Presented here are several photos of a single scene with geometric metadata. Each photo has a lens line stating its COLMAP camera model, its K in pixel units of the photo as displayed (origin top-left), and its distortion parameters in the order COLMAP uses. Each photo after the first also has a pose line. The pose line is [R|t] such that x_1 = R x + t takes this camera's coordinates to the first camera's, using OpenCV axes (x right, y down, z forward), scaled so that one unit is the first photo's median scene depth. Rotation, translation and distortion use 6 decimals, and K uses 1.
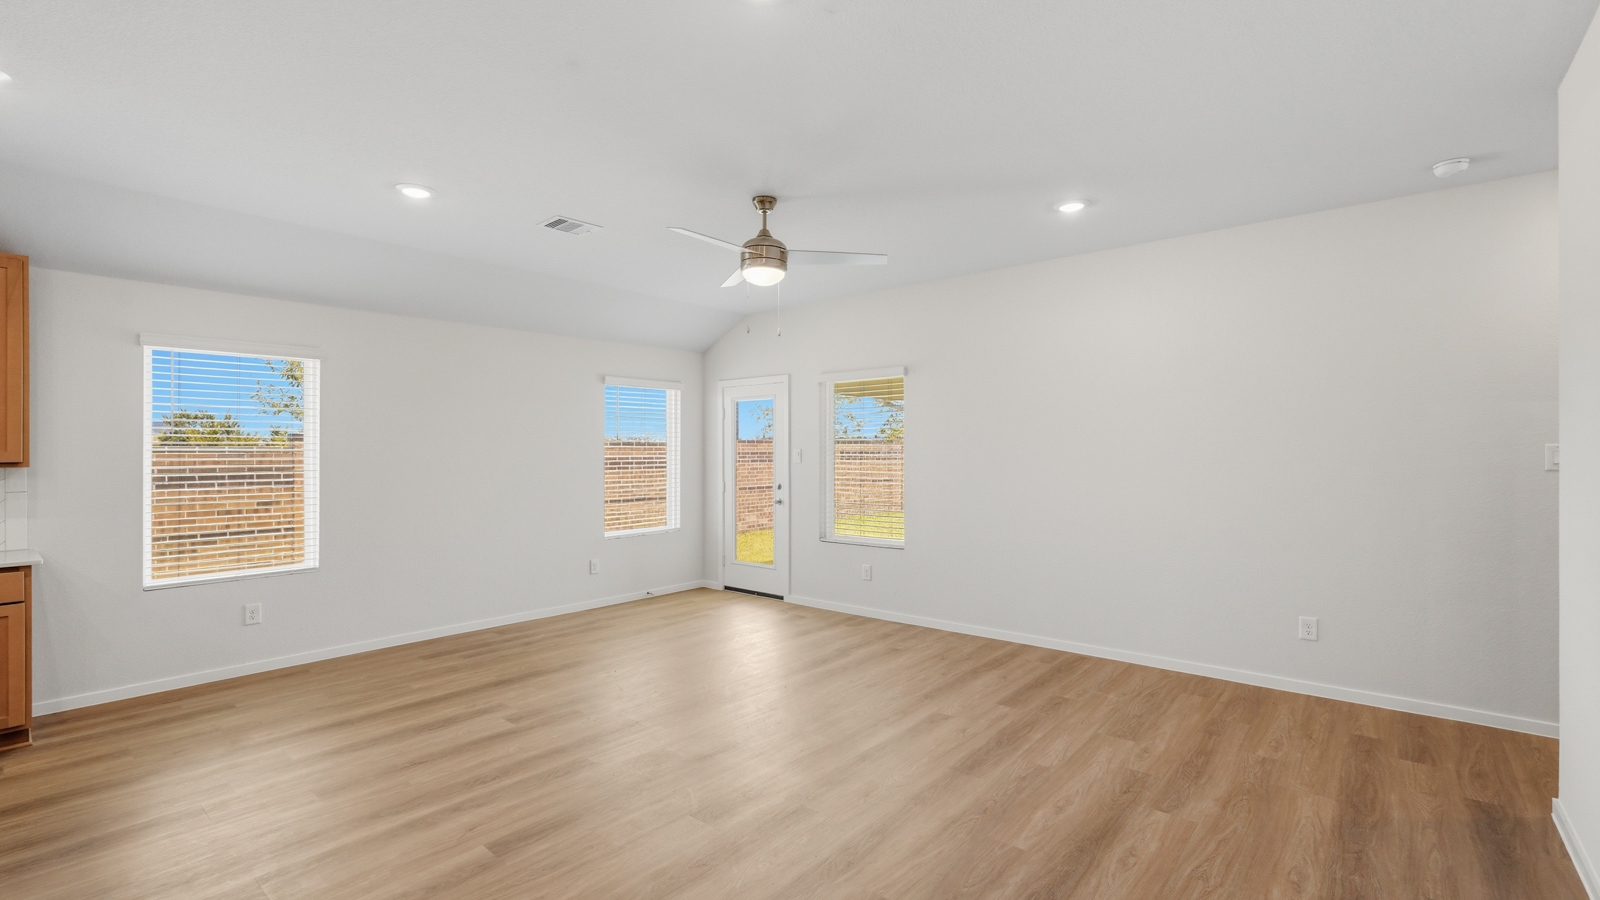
lens RADIAL K [[707.1, 0, 798.7], [0, 707.1, 449.5], [0, 0, 1]] dist [-0.011376, 0.004564]
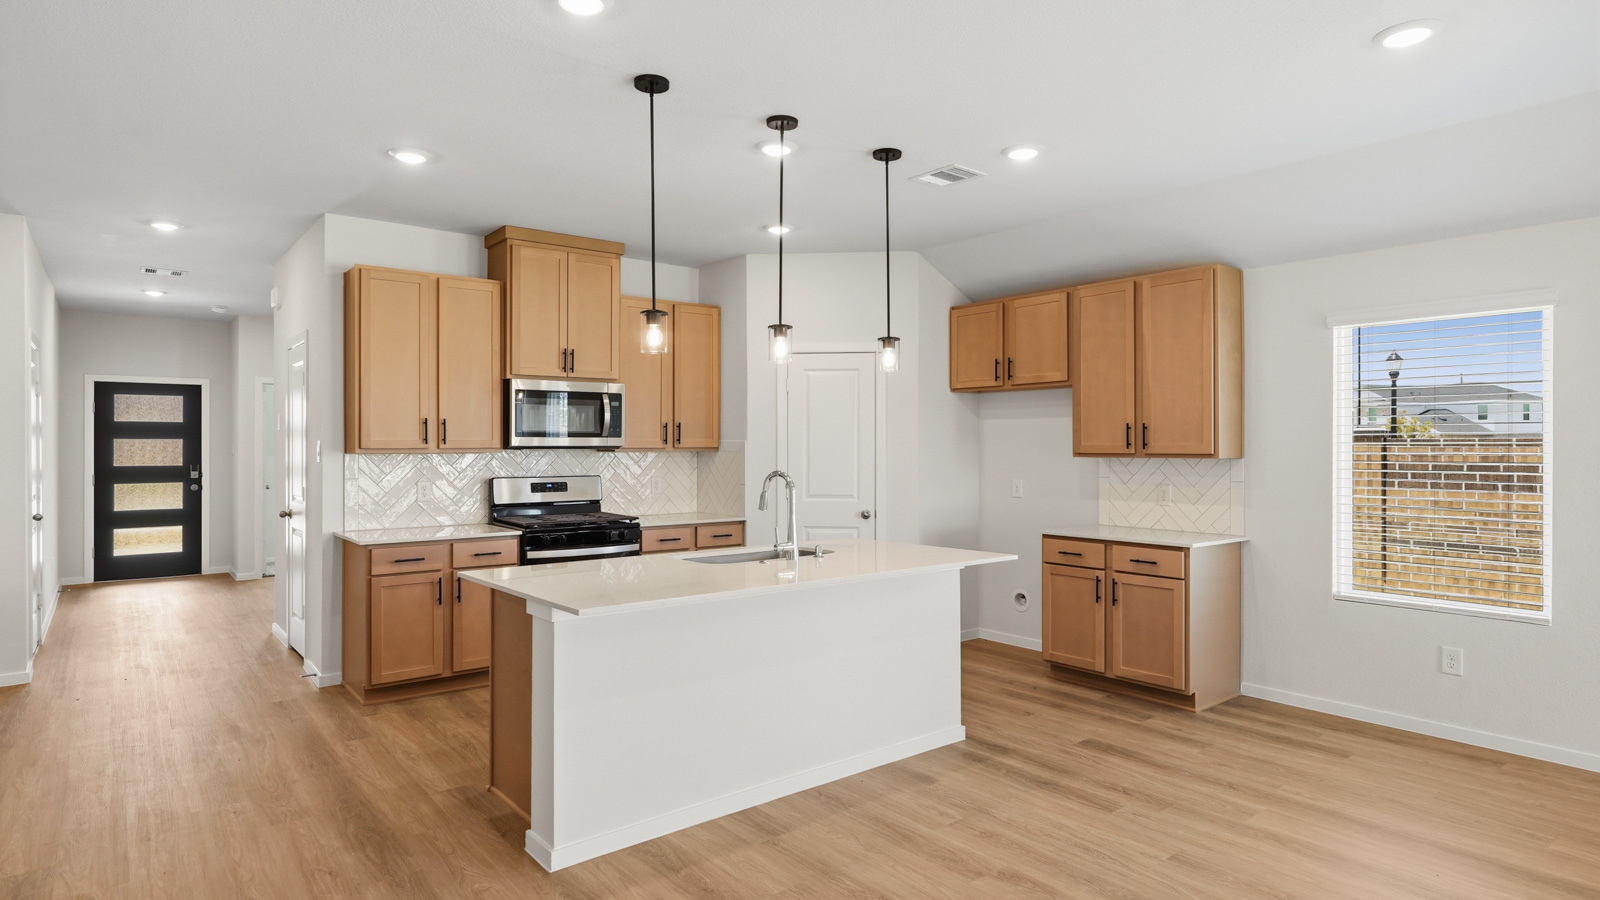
lens RADIAL K [[867.5, 0, 794.9], [0, 867.5, 439.0], [0, 0, 1]] dist [-0.006087, 0.001451]
pose [[-0.191398, -0.004841, -0.981501, 0.288039], [0.002651, 0.999982, -0.005450, 0.000600], [0.981509, -0.003645, -0.191382, 0.530477]]
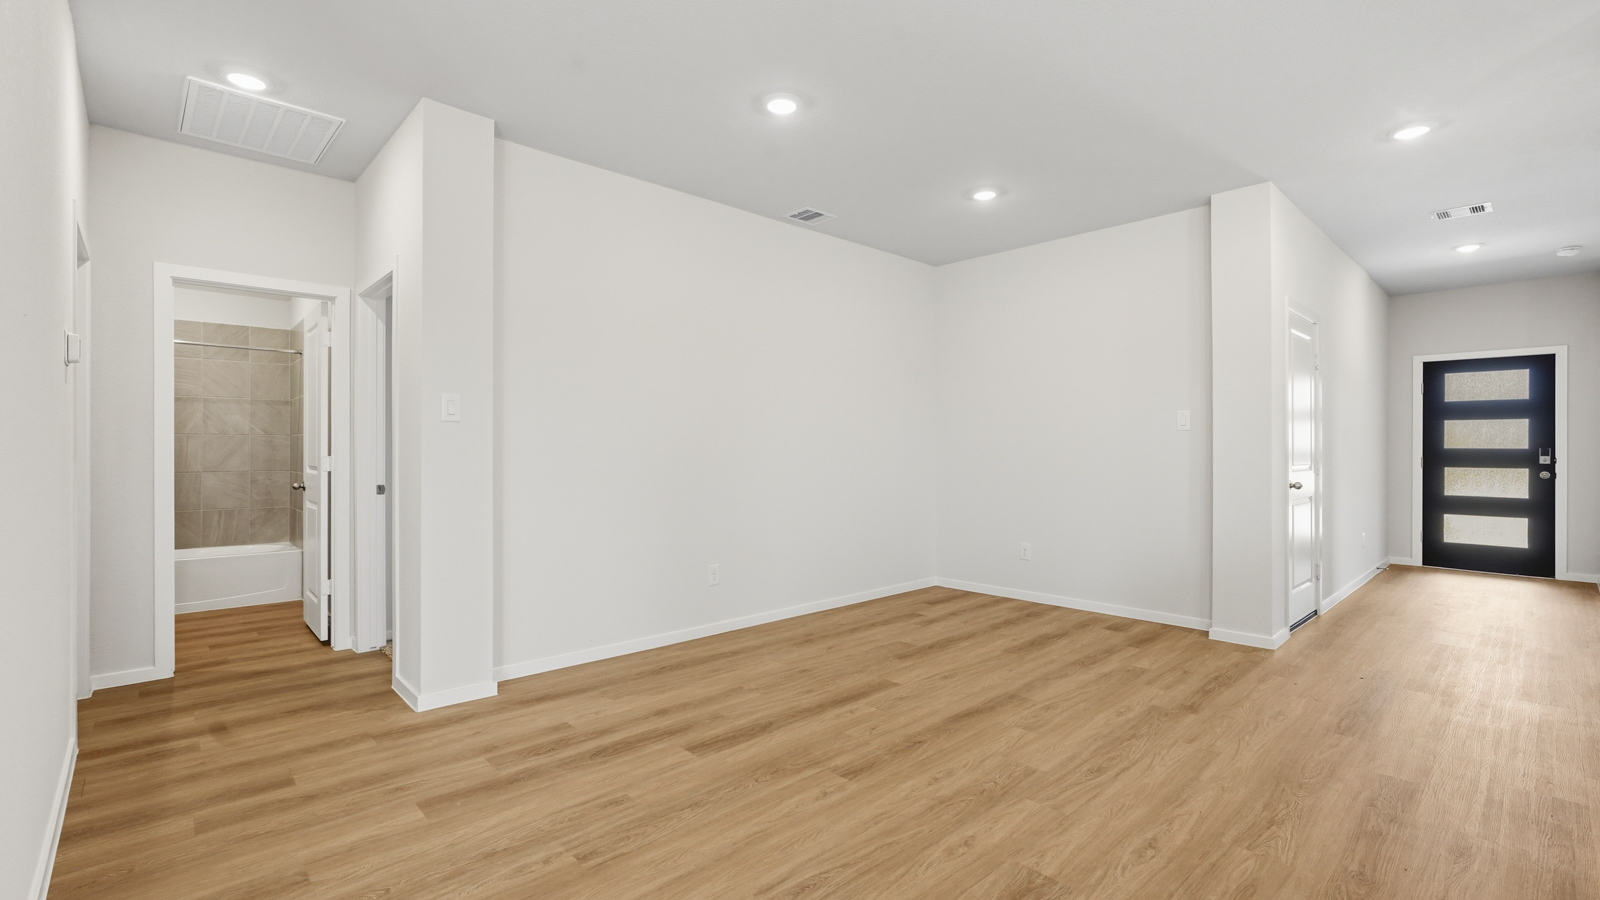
lens RADIAL K [[707.1, 0, 803.0], [0, 707.1, 449.4], [0, 0, 1]] dist [-0.011376, 0.004564]
pose [[-0.994431, -0.001194, 0.105386, -0.160655], [-0.001120, 0.999999, 0.000764, 0.055146], [-0.105387, 0.000642, -0.994431, 0.279412]]
